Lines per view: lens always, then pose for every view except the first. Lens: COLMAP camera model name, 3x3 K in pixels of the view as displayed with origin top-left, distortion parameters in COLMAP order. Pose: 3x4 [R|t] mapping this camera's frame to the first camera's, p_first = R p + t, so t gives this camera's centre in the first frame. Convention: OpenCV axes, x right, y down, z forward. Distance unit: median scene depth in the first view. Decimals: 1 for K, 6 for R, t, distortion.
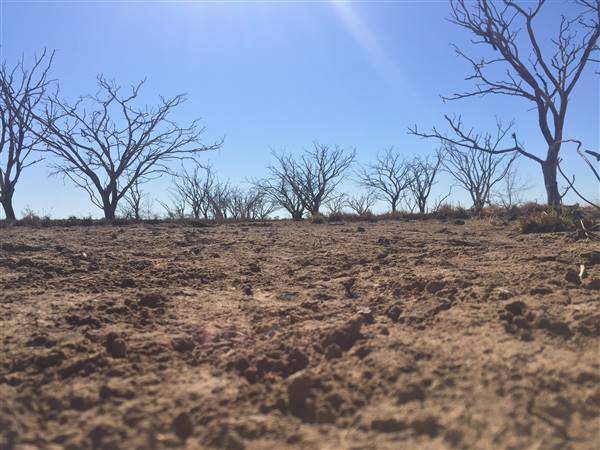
lens RADIAL K [[517.8, 0, 304.4], [0, 517.8, 222.3], [0, 0, 1]] dist [0.090145, -0.114305]
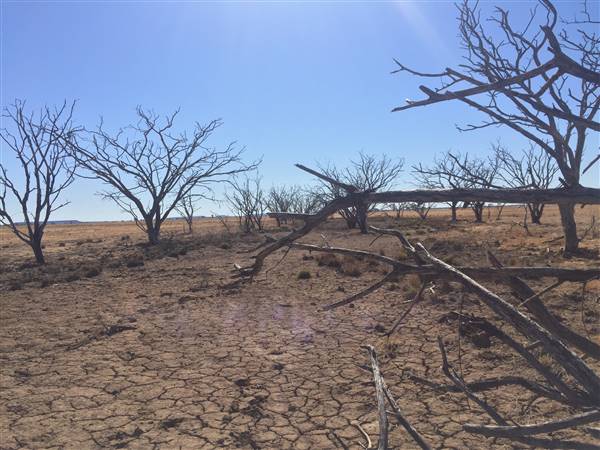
lens RADIAL K [[517.8, 0, 304.4], [0, 517.8, 222.3], [0, 0, 1]] dist [0.090145, -0.114305]
pose [[0.988916, -0.012943, -0.147909, 0.077169], [0.015447, 0.999756, 0.015798, -0.052062], [0.147669, -0.017907, 0.988875, 0.009442]]
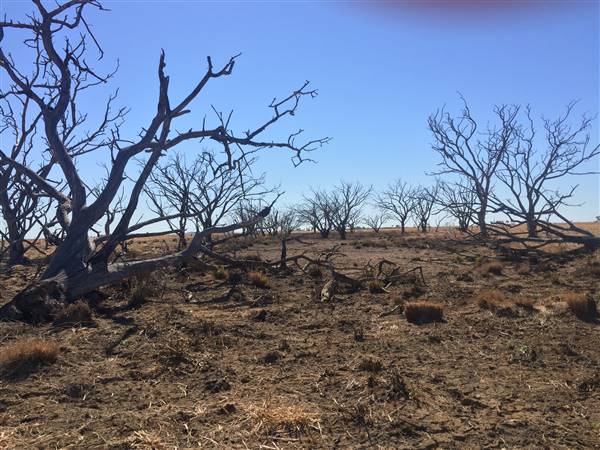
lens RADIAL K [[517.8, 0, 304.4], [0, 517.8, 222.3], [0, 0, 1]] dist [0.090145, -0.114305]
pose [[0.999681, -0.005594, -0.024647, -0.056642], [0.005142, 0.999818, -0.018360, -0.028381], [0.024746, 0.018227, 0.999528, -0.441857]]
